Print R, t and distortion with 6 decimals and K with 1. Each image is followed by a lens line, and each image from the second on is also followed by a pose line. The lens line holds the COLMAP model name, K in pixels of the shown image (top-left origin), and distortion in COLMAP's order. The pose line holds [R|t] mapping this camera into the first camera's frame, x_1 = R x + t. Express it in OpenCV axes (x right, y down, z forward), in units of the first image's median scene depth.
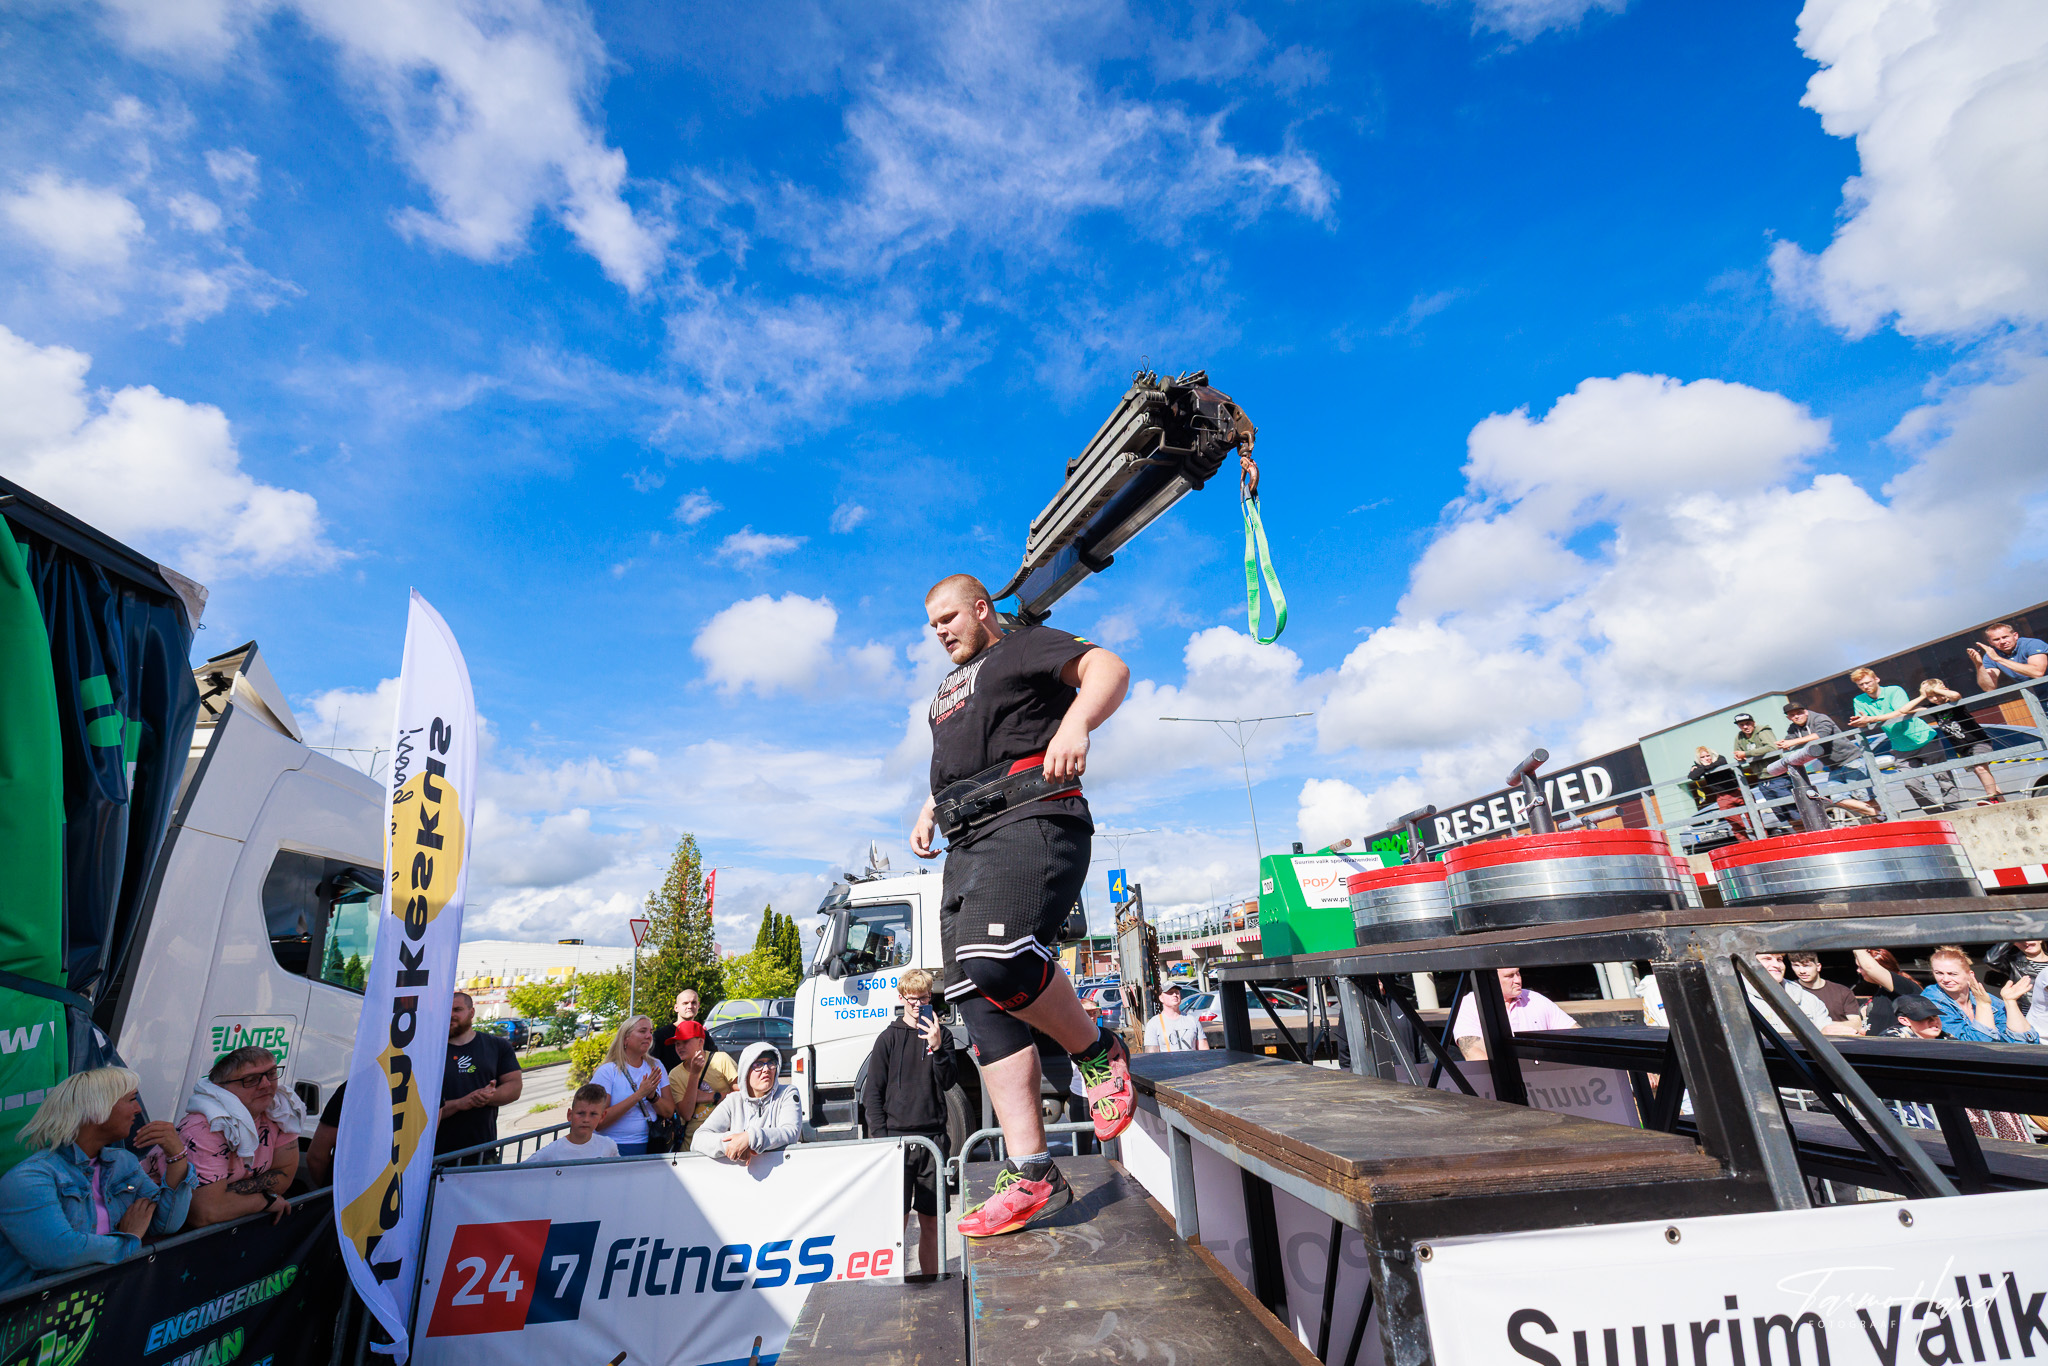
lens RADIAL K [[854.5, 0, 1017.3], [0, 854.5, 672.8], [0, 0, 1]] dist [0.000602, 0.000138]
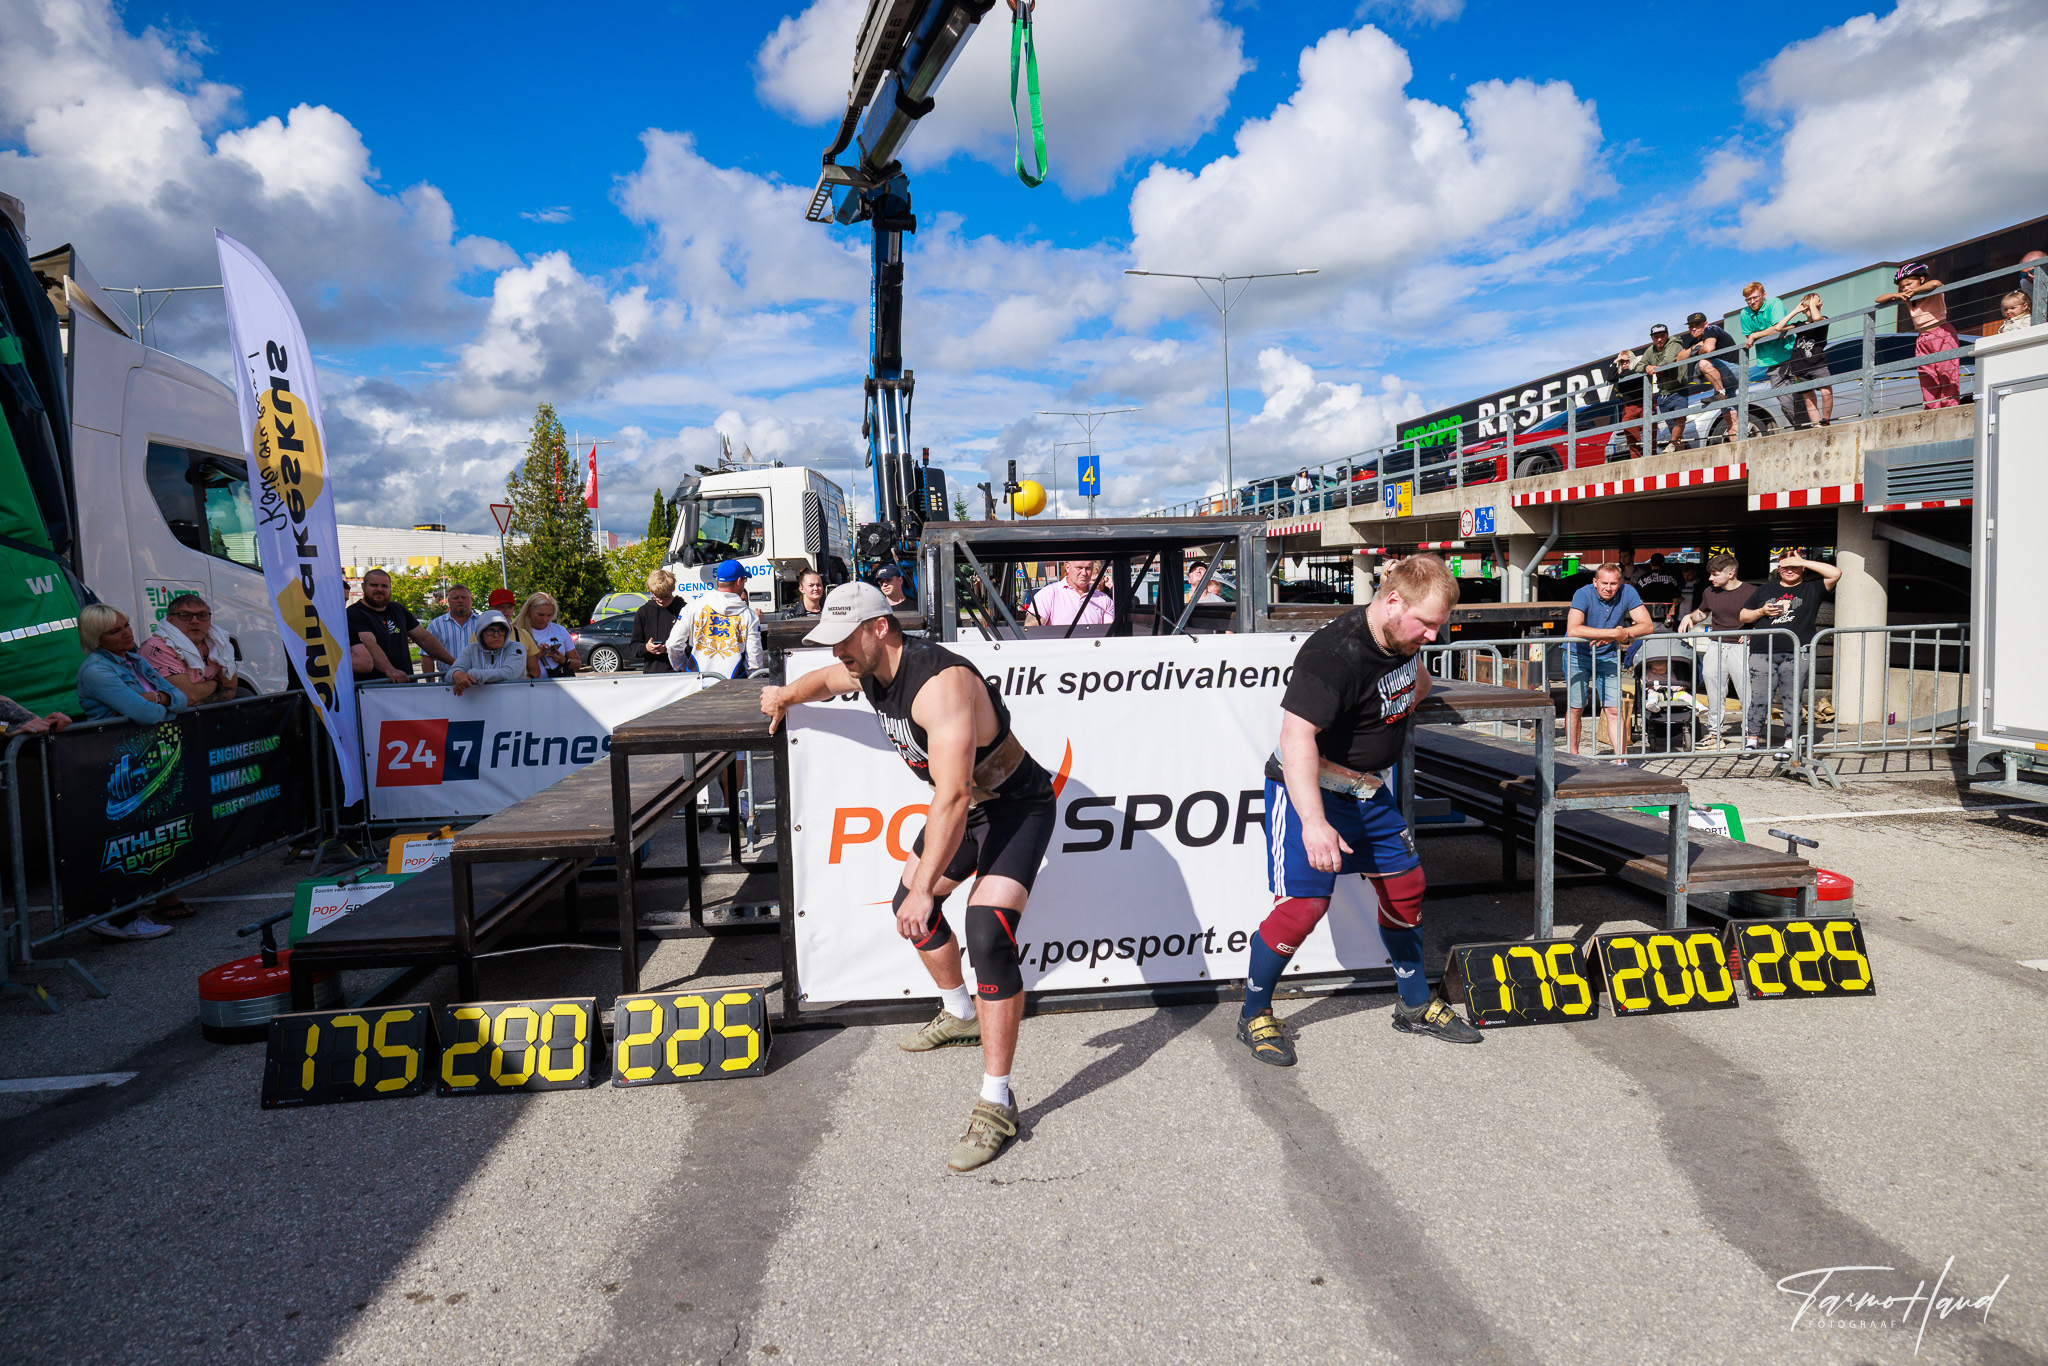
lens RADIAL K [[1107.5, 0, 1016.7], [0, 1107.5, 667.6], [0, 0, 1]] dist [-0.025400, 0.010461]
pose [[0.999435, 0.018787, 0.027885, 0.166301], [-0.028531, 0.912678, 0.407683, -0.097783], [-0.017790, -0.408248, 0.912698, -0.312785]]
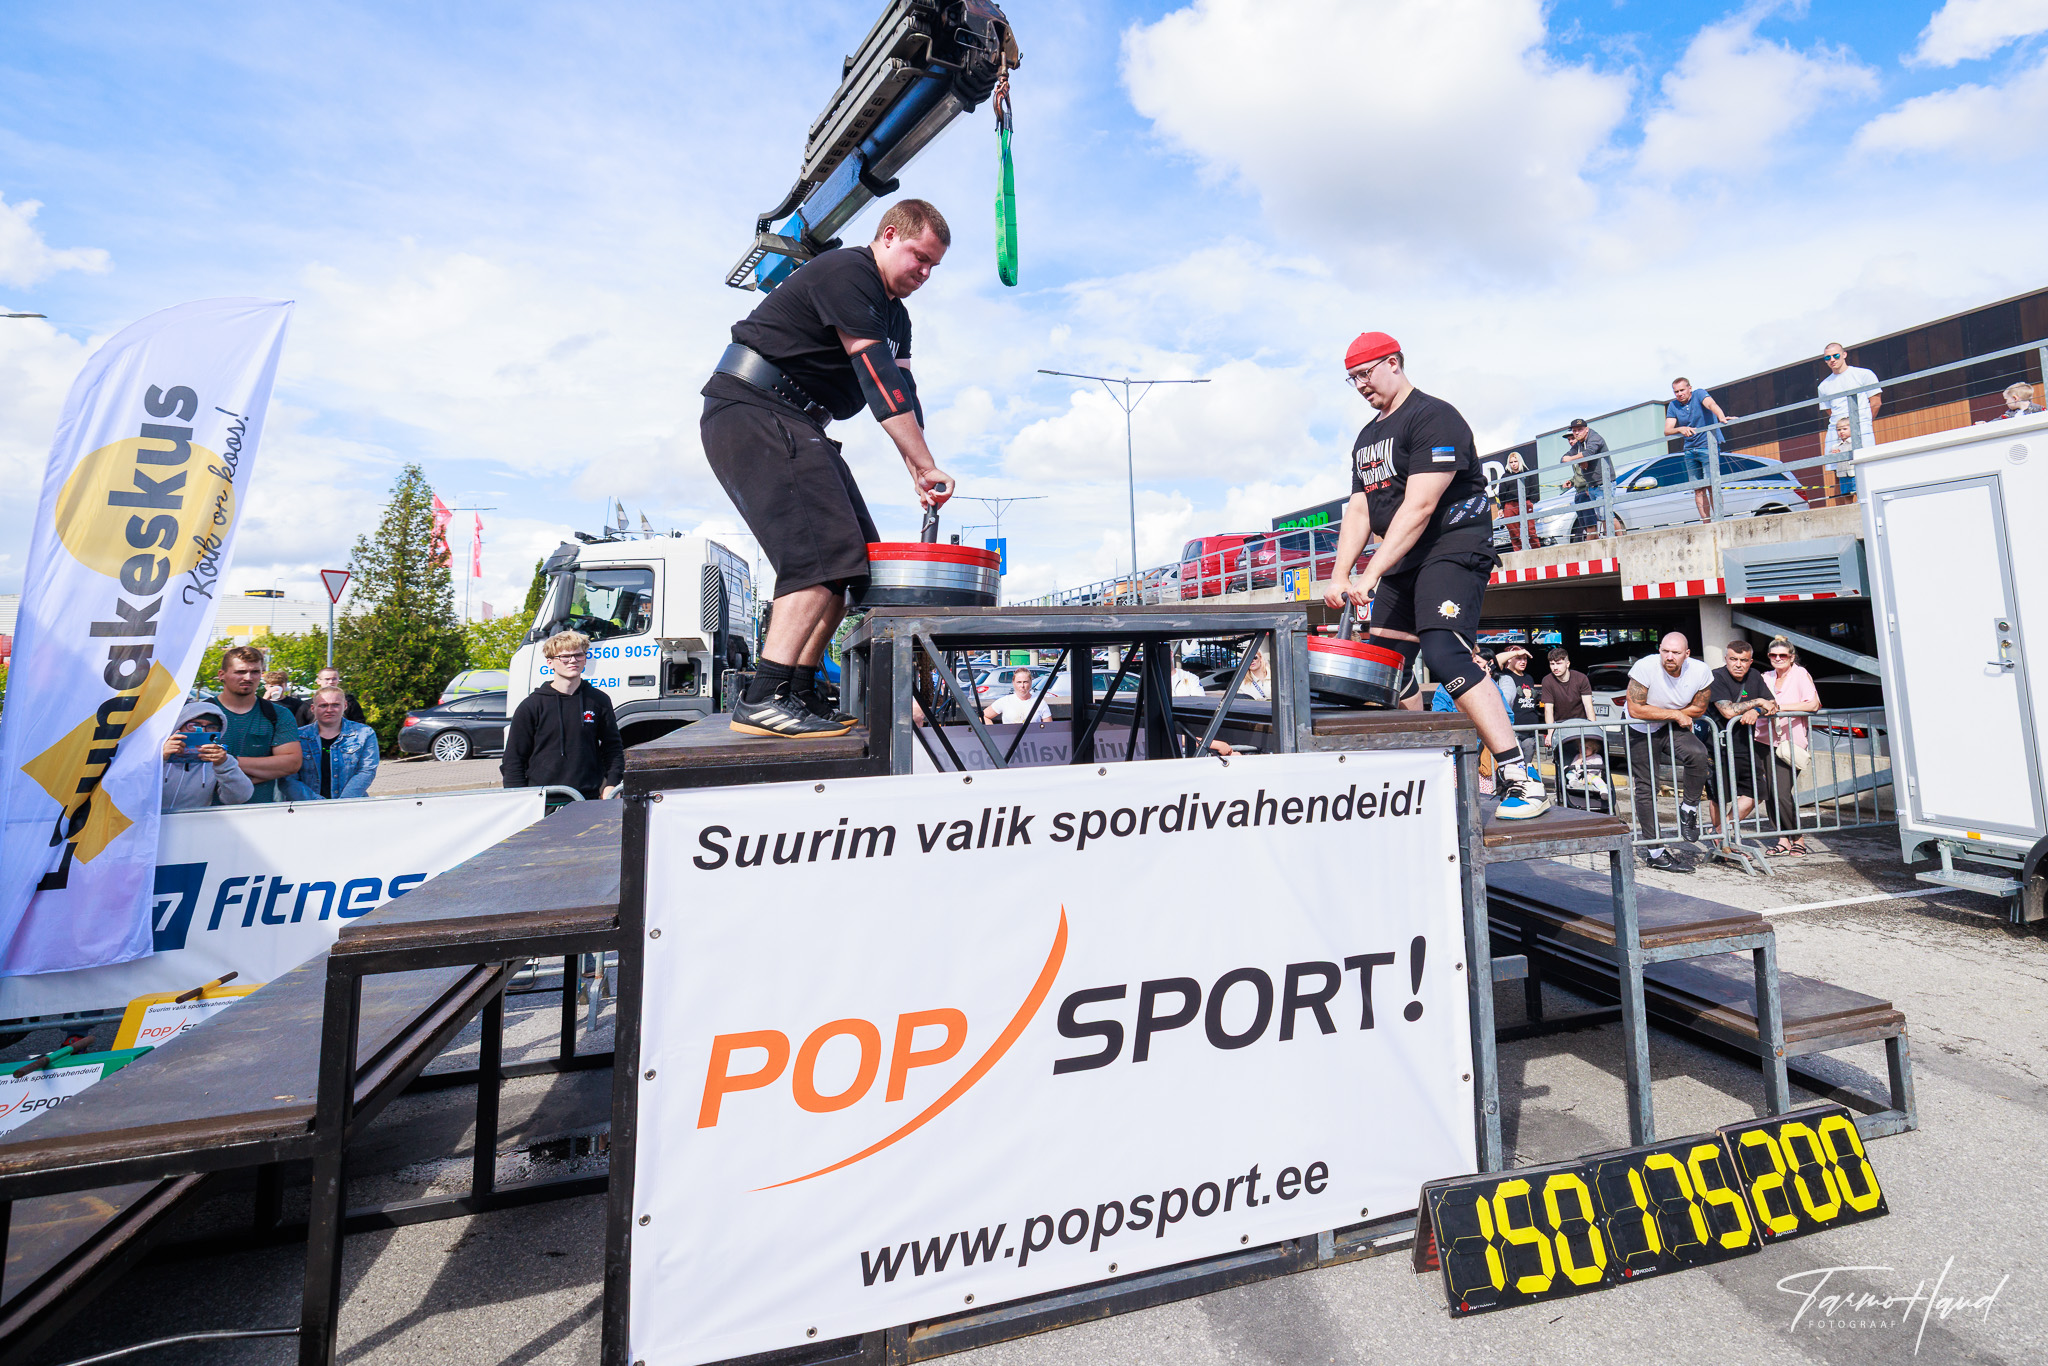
lens RADIAL K [[1033.4, 0, 1156.6], [0, 1033.4, 528.9], [0, 0, 1]] dist [-0.001755, 0.001677]
pose [[0.968409, 0.055343, 0.243148, 0.143280], [-0.106617, 0.973338, 0.203092, -0.056300], [-0.225425, -0.222600, 0.948490, -0.164558]]
